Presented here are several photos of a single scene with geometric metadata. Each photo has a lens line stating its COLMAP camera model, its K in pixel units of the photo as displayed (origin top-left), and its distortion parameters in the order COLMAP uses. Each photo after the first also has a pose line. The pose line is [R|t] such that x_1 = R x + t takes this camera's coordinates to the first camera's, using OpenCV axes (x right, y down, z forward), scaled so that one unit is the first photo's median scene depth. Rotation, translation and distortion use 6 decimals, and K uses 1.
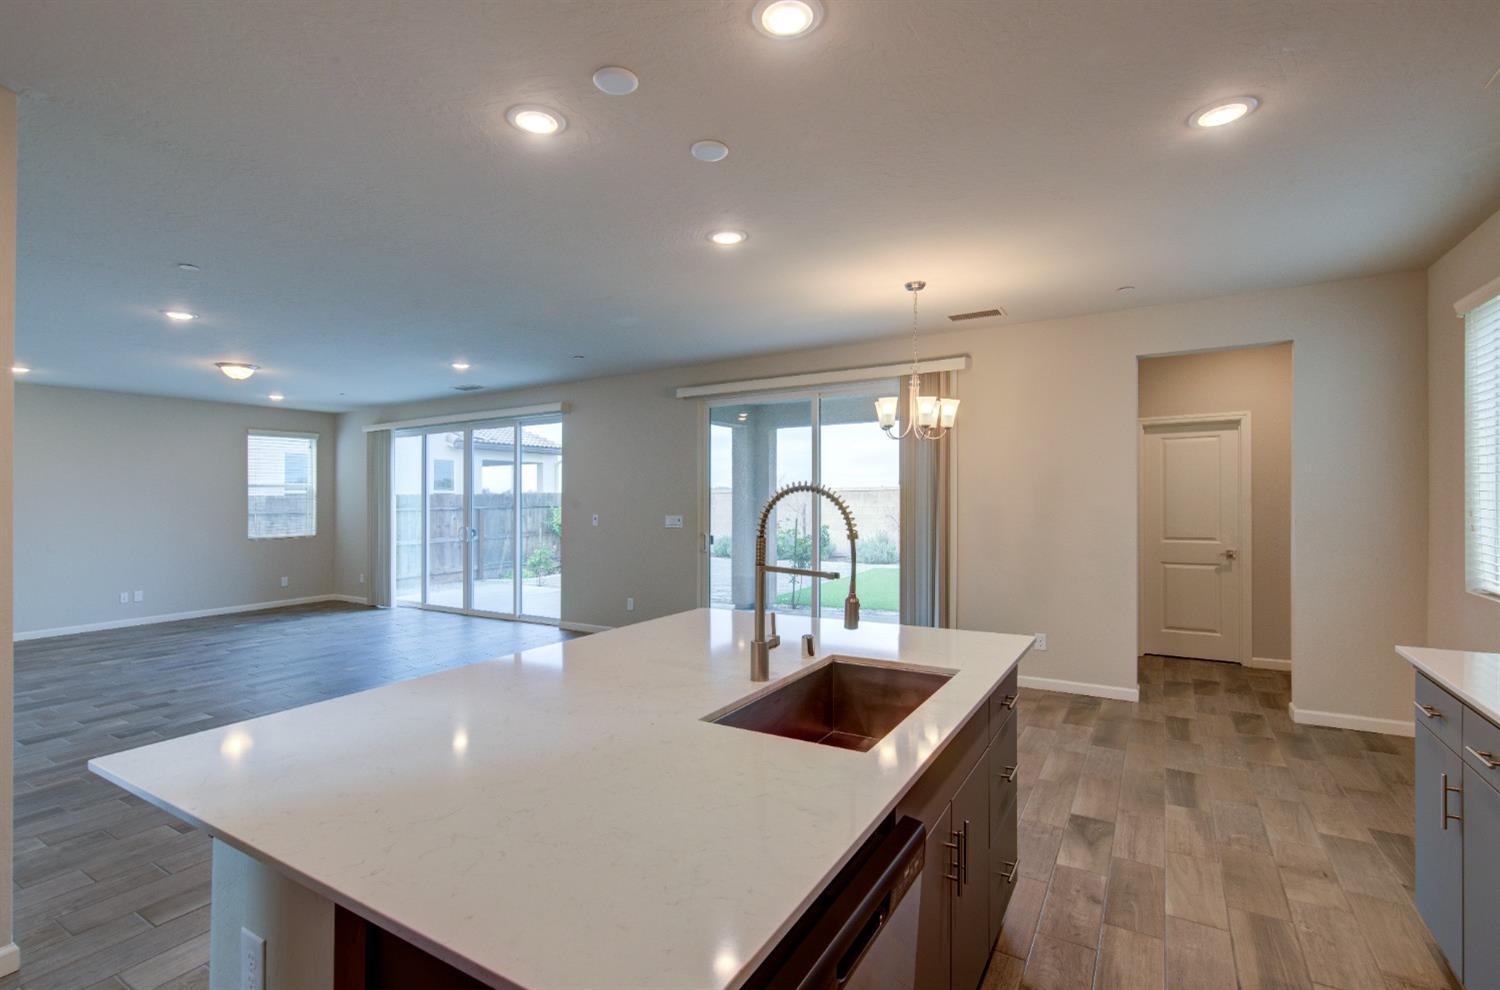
lens RADIAL K [[689.5, 0, 750.0], [0, 689.5, 495.0], [0, 0, 1]] dist [0.000480, -0.000019]
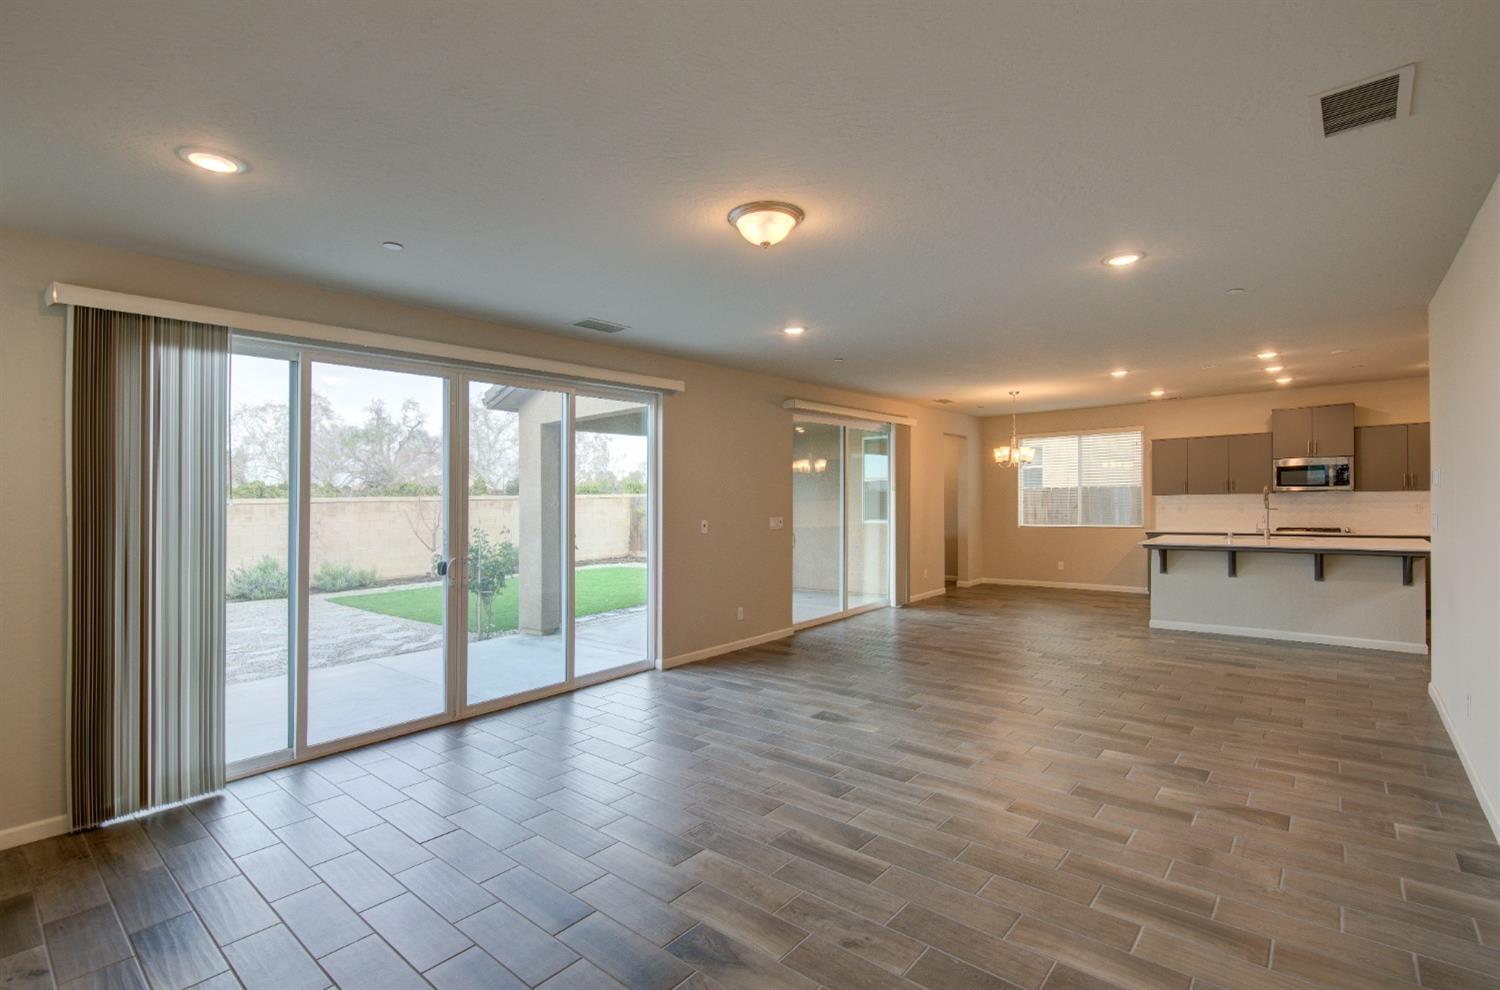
lens RADIAL K [[689.5, 0, 750.0], [0, 689.5, 495.0], [0, 0, 1]] dist [0.000480, -0.000019]
pose [[0.165202, 0.003754, 0.986253, -1.116013], [-0.001786, 0.999992, -0.003507, -0.000406], [-0.986258, -0.001182, 0.165207, 0.848171]]
